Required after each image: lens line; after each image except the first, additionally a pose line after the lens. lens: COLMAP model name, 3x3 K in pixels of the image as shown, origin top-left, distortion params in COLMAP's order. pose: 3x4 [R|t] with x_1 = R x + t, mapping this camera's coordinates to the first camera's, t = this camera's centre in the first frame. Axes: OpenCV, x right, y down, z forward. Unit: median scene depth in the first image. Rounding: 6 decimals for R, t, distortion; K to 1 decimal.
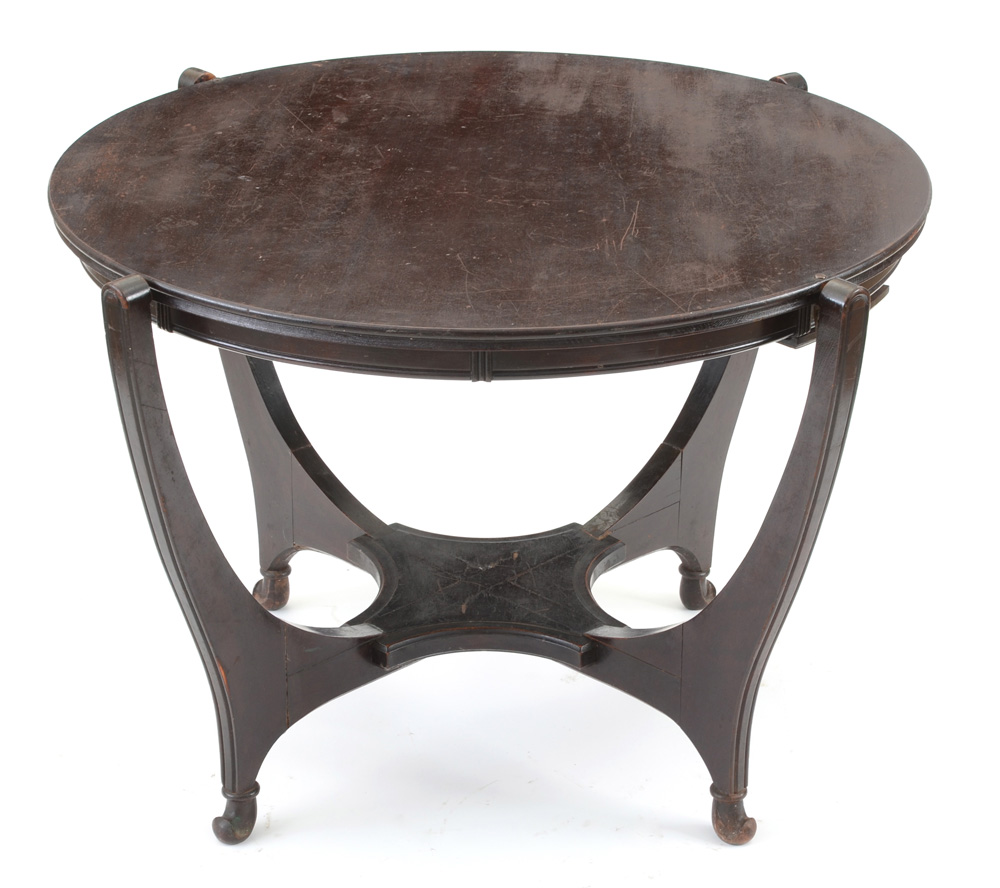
lens RADIAL K [[2921.6, 0, 501.5], [0, 2921.6, 452.8], [0, 0, 1]] dist [0.380716, 0.000000]
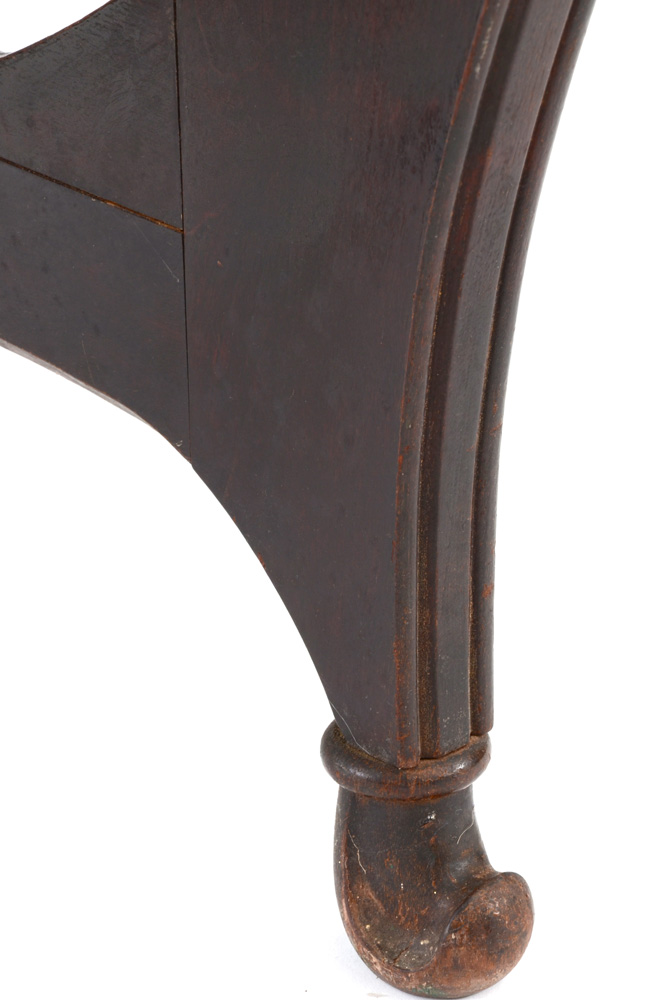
lens RADIAL K [[4242.0, 0, 332.0], [0, 4242.0, 501.9], [0, 0, 1]] dist [0.656699, 0.000000]
pose [[0.998480, 0.004405, -0.054934, 0.089390], [-0.004124, 0.999978, 0.005228, 0.094960], [0.054956, -0.004994, 0.998476, 0.683669]]
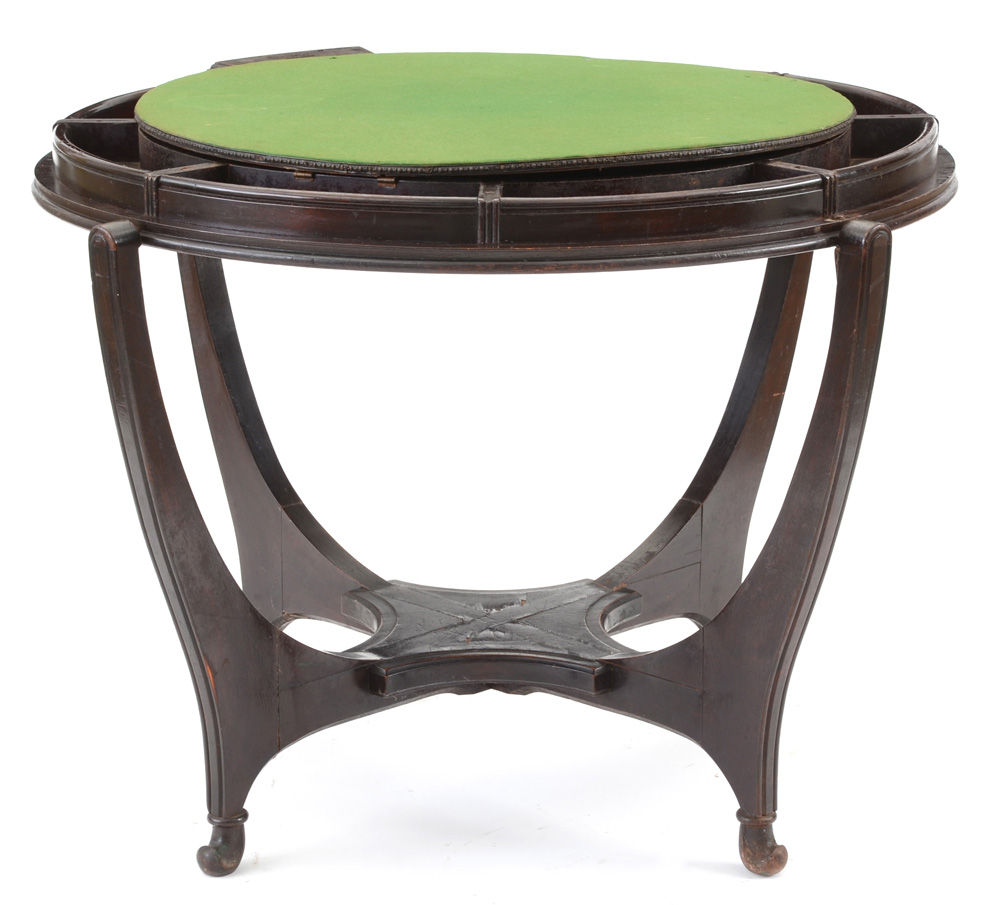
lens RADIAL K [[3450.9, 0, 489.7], [0, 3450.9, 458.2], [0, 0, 1]] dist [0.535403, 0.000000]
pose [[0.999971, -0.006424, -0.004072, -0.001224], [0.005686, 0.986967, -0.160824, 0.179891], [0.005052, 0.160796, 0.986975, -0.094992]]
